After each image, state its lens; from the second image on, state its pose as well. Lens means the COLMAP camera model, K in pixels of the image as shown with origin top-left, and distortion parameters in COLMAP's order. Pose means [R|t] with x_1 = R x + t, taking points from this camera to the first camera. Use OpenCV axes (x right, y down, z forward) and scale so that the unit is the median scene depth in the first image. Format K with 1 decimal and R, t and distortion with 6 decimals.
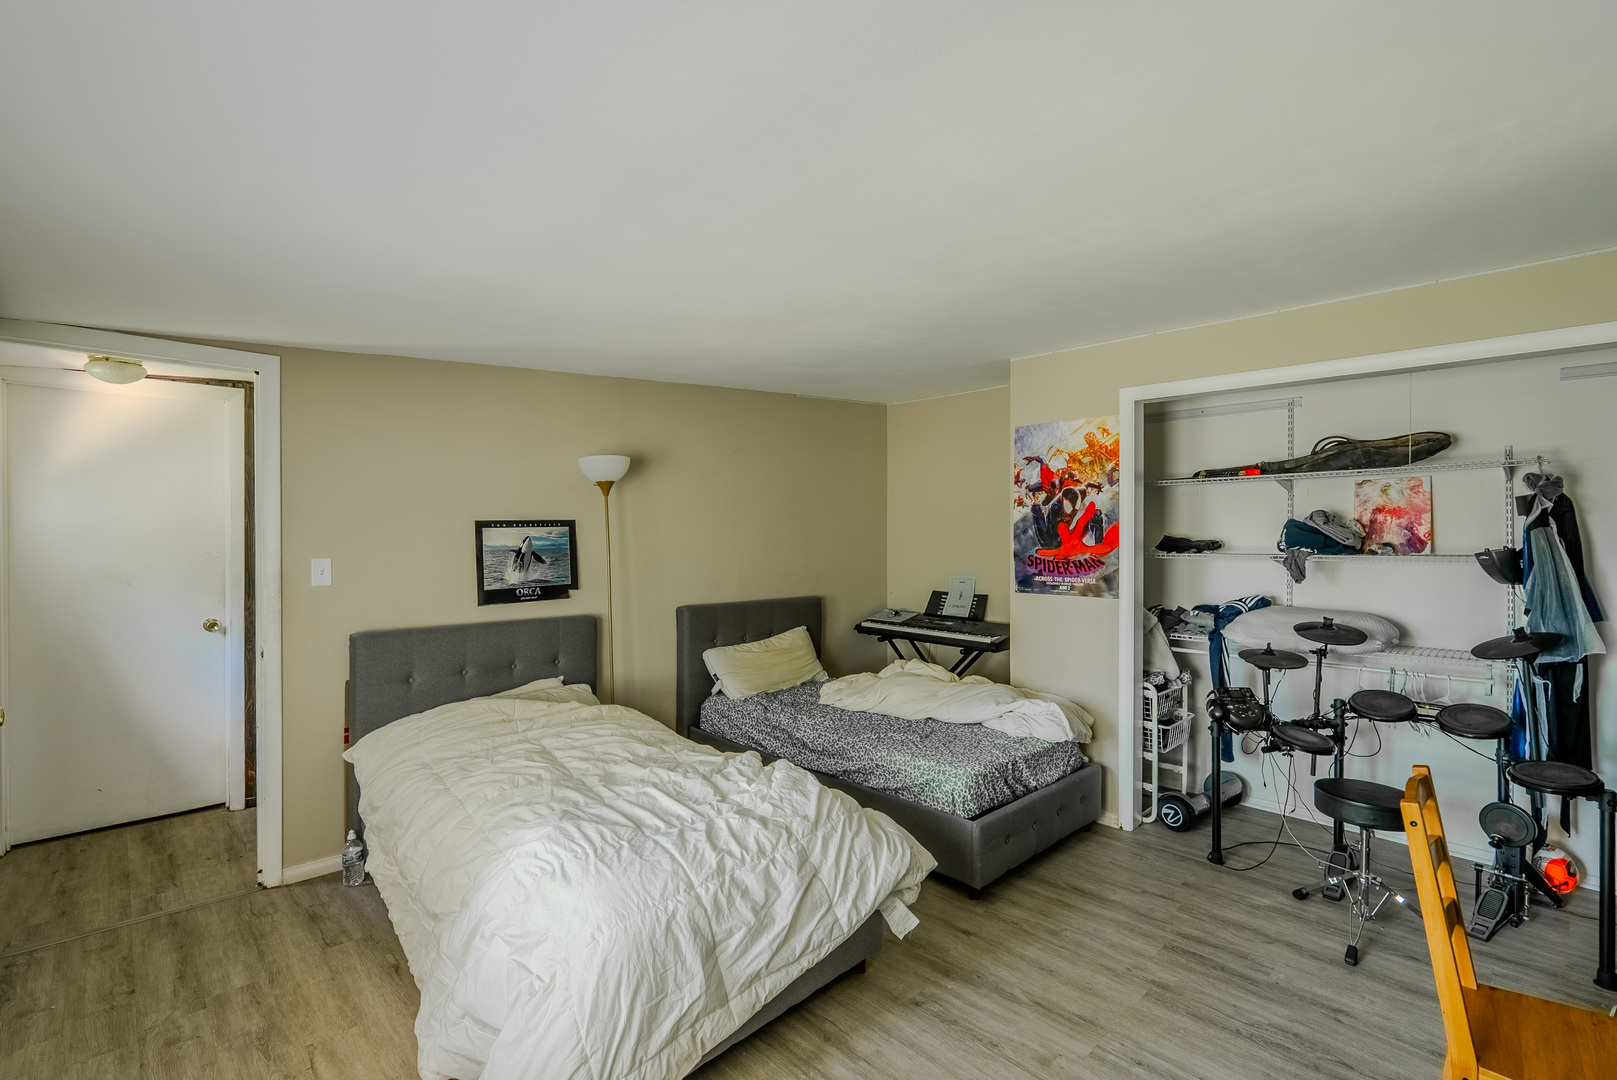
lens RADIAL K [[737.7, 0, 800.2], [0, 737.7, 538.2], [0, 0, 1]] dist [-0.003839, -0.000138]
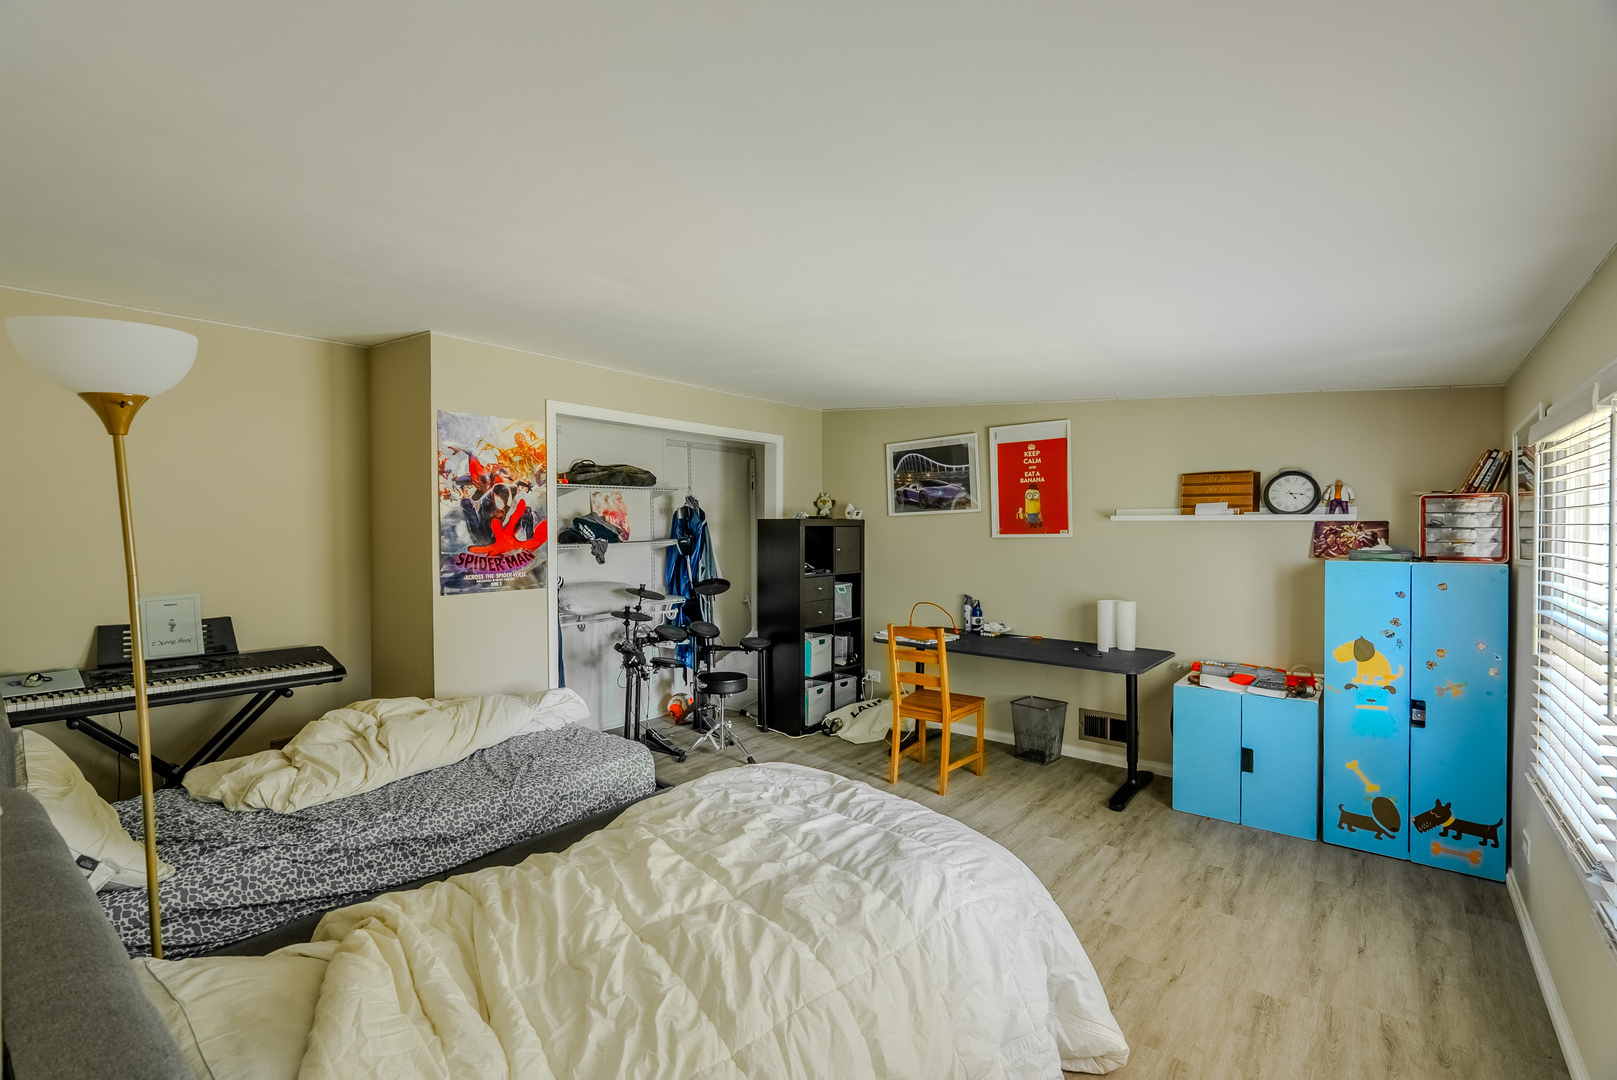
lens RADIAL K [[737.7, 0, 801.8], [0, 737.7, 538.9], [0, 0, 1]] dist [-0.003839, -0.000138]
pose [[-0.132584, -0.018121, 0.991006, -0.691046], [0.006545, 0.999795, 0.019158, -0.010229], [-0.991150, 0.009026, -0.132439, 0.730415]]
